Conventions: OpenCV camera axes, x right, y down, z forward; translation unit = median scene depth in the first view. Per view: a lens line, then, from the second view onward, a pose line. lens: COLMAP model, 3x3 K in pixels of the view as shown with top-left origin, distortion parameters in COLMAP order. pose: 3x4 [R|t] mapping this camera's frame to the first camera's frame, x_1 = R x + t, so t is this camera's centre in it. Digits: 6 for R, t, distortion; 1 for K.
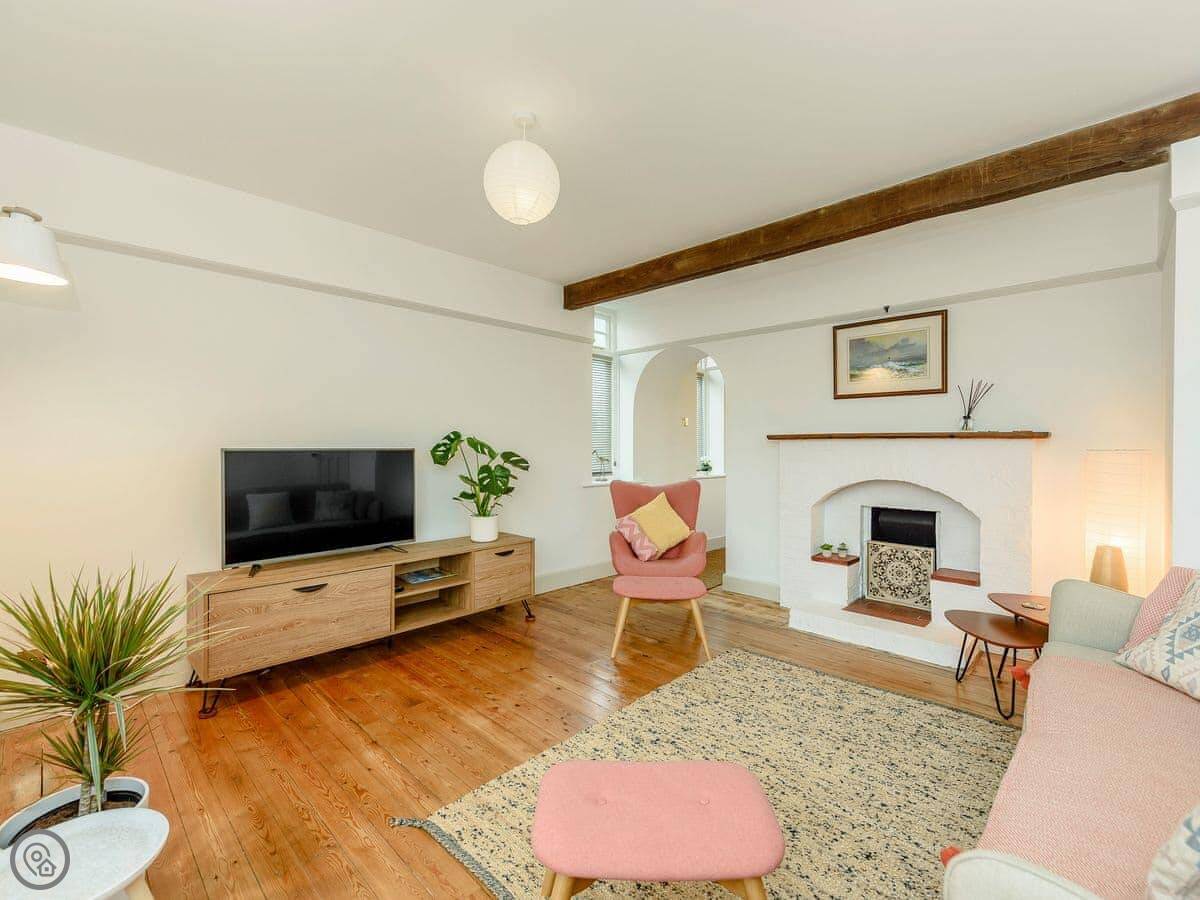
lens RADIAL K [[525.6, 0, 616.8], [0, 525.6, 452.5], [0, 0, 1]] dist [0.001732, -0.000502]
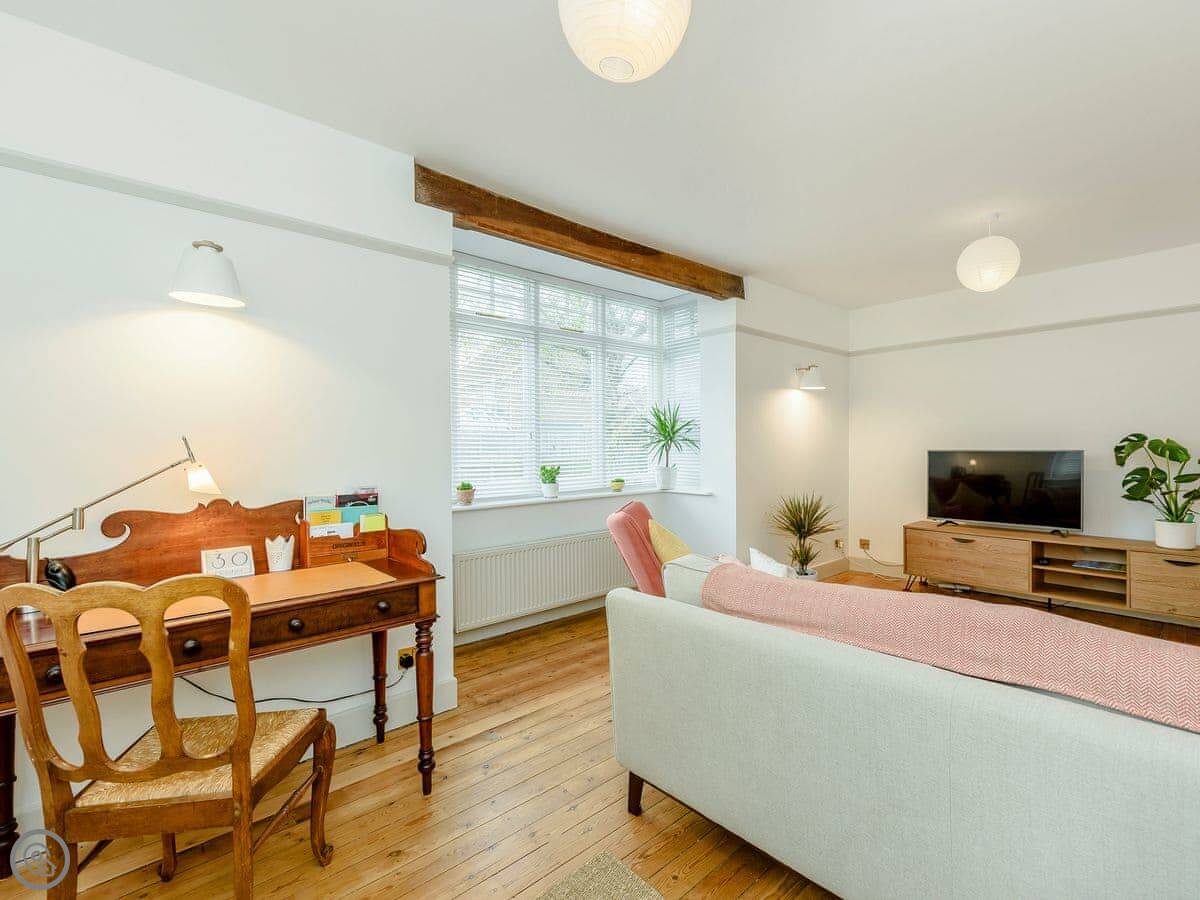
lens RADIAL K [[525.6, 0, 616.8], [0, 525.6, 452.5], [0, 0, 1]] dist [0.001732, -0.000502]
pose [[-0.101928, 0.015566, -0.994670, 0.859824], [-0.009306, 0.999819, 0.016601, -0.012002], [0.994748, 0.010948, -0.101765, 0.112959]]
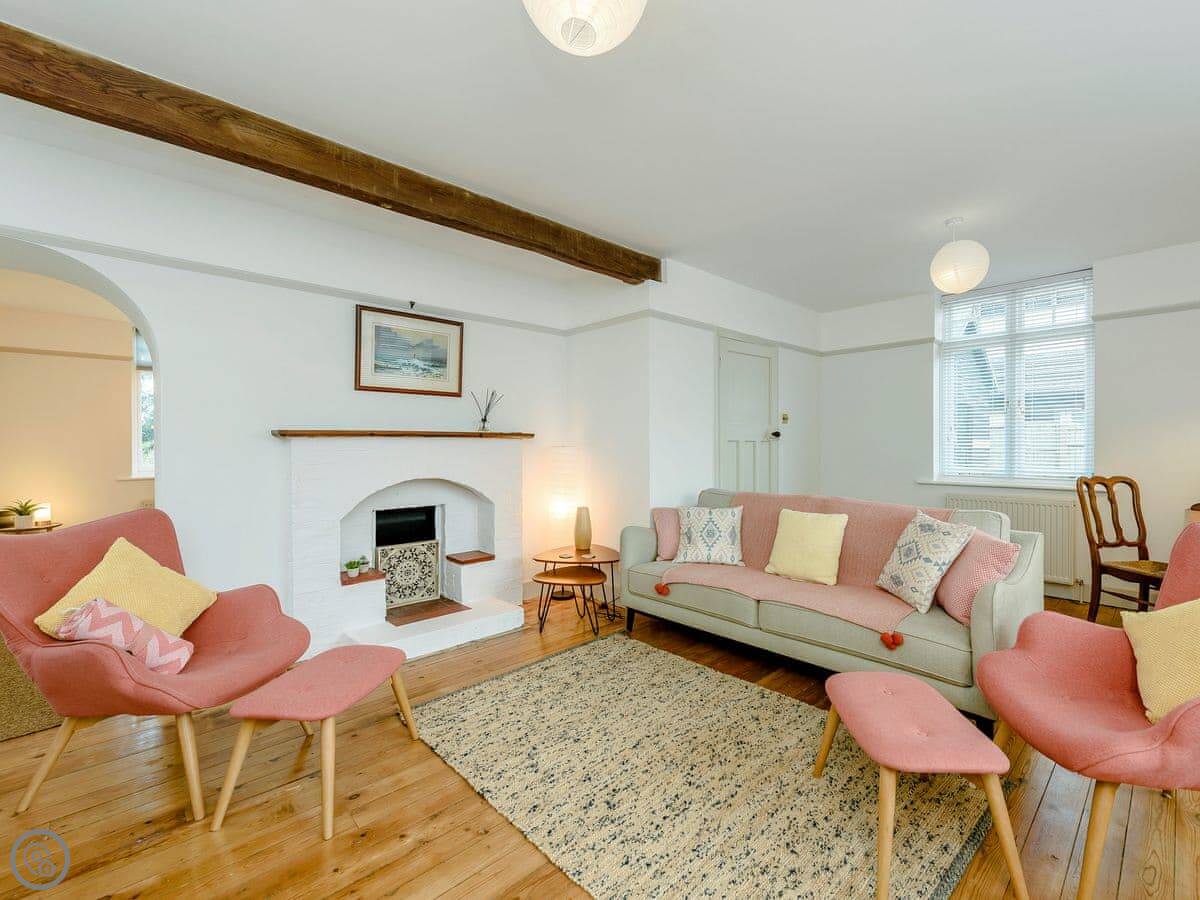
lens RADIAL K [[525.6, 0, 616.8], [0, 525.6, 452.5], [0, 0, 1]] dist [0.001732, -0.000502]
pose [[0.058508, -0.018105, 0.998123, -0.487927], [0.017797, 0.999696, 0.017090, -0.008306], [-0.998128, 0.016763, 0.058813, 0.621659]]
